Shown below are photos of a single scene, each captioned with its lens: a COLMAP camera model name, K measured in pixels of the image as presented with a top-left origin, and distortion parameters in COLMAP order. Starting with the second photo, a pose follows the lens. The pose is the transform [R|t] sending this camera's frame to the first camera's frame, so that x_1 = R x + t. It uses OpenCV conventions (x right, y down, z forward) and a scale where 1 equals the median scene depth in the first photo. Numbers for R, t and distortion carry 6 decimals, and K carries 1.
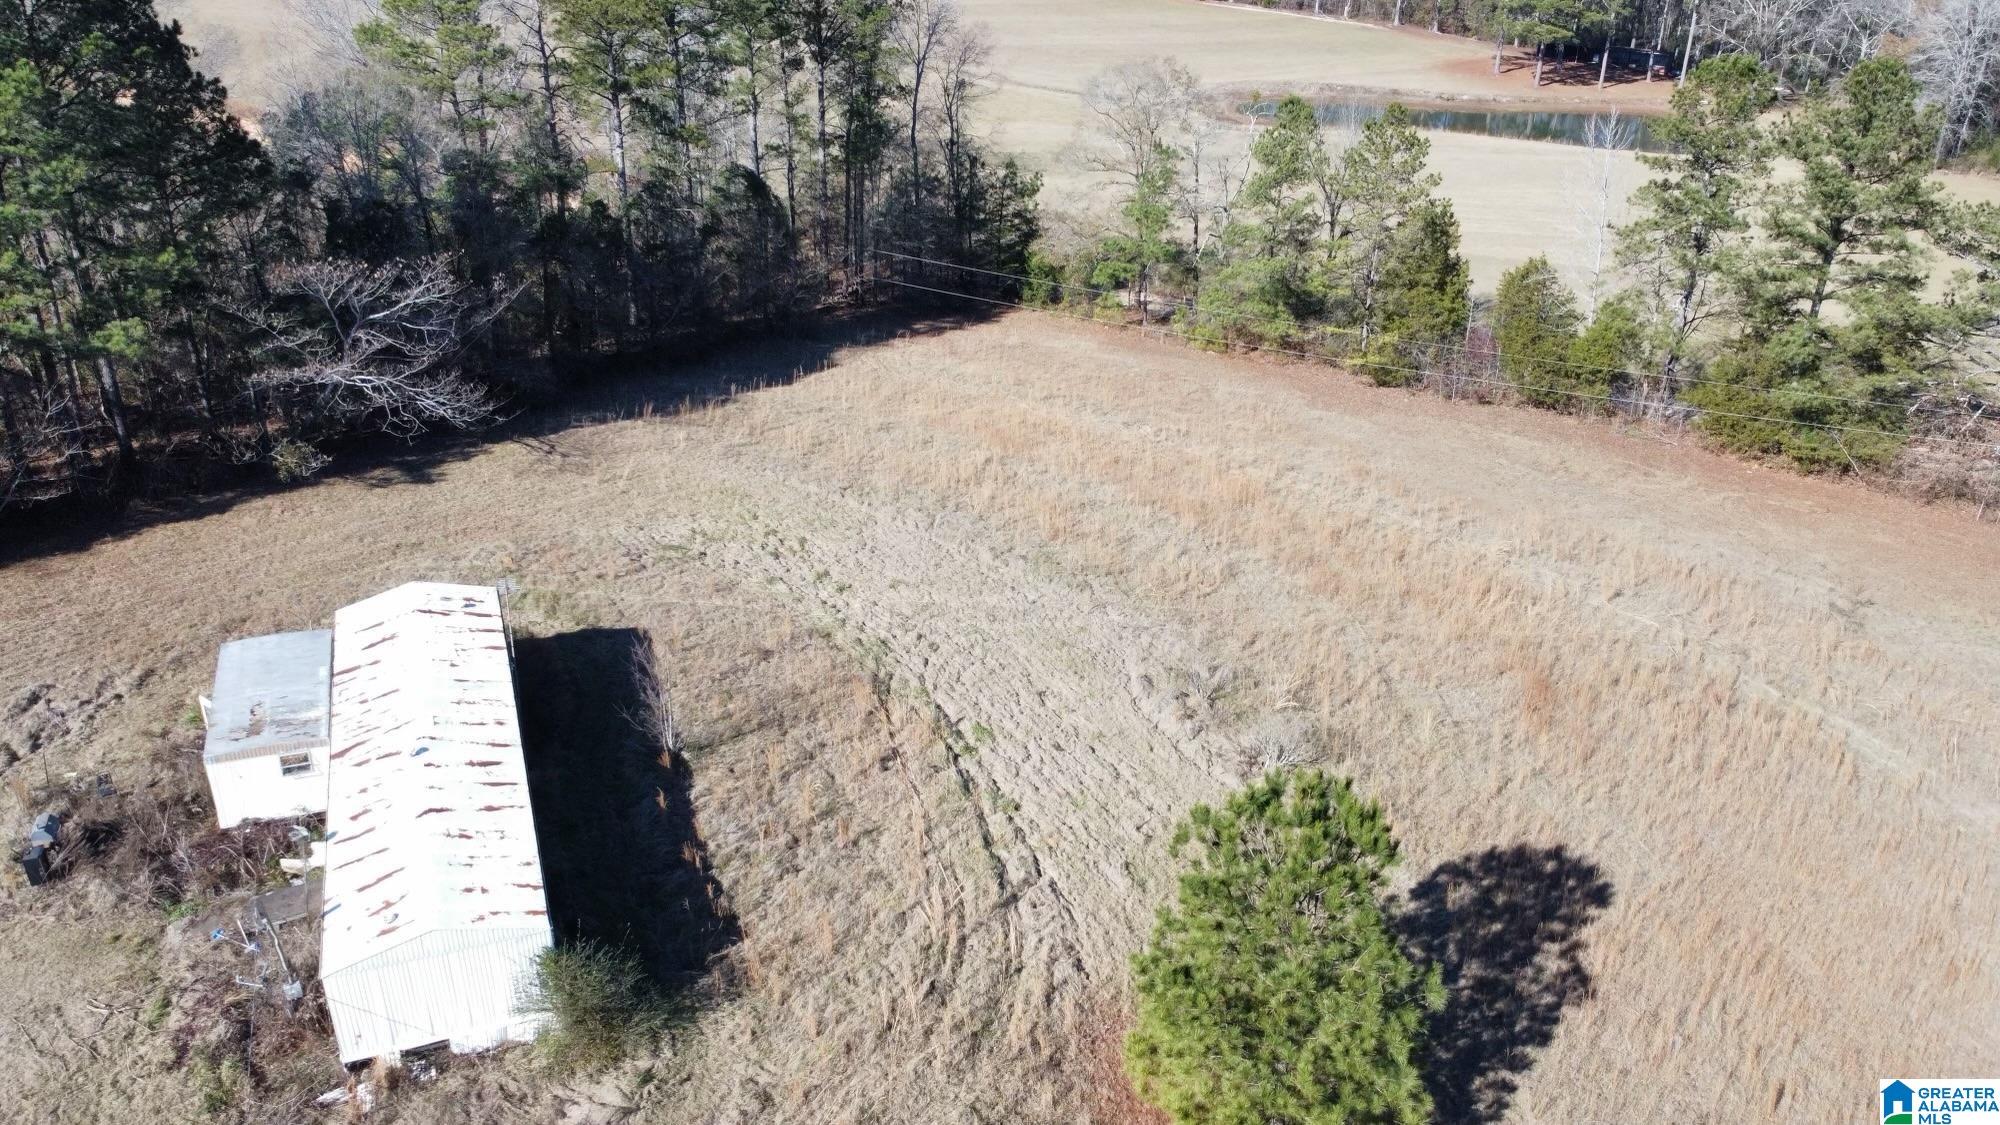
lens RADIAL K [[1510.6, 0, 995.3], [0, 1510.6, 560.6], [0, 0, 1]] dist [0.006381, -0.007800]
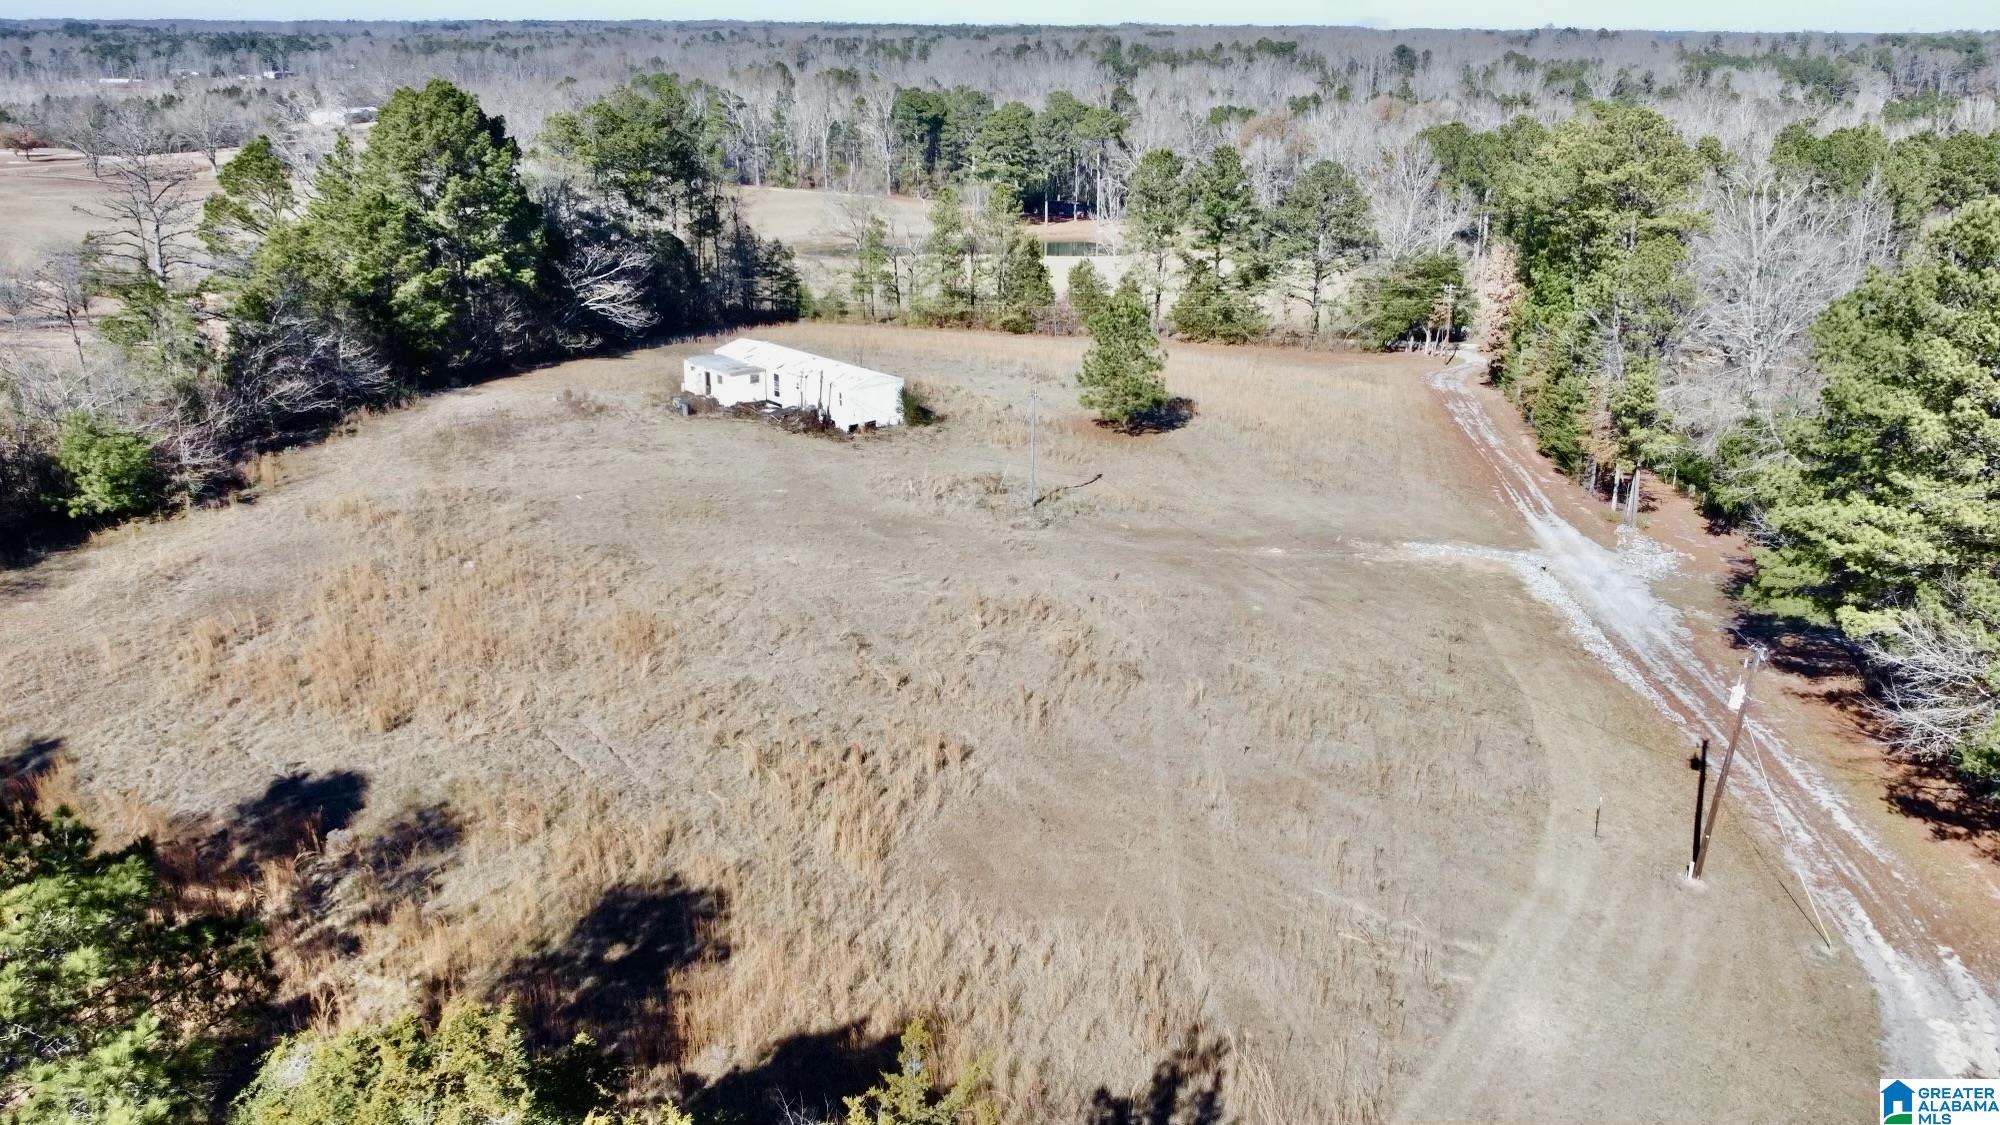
lens RADIAL K [[1510.6, 0, 995.3], [0, 1510.6, 560.6], [0, 0, 1]] dist [0.006381, -0.007800]
pose [[0.931535, -0.127413, 0.340600, -0.498360], [0.170972, 0.980088, -0.100972, 0.387968], [-0.320953, 0.152292, 0.934771, -0.776225]]
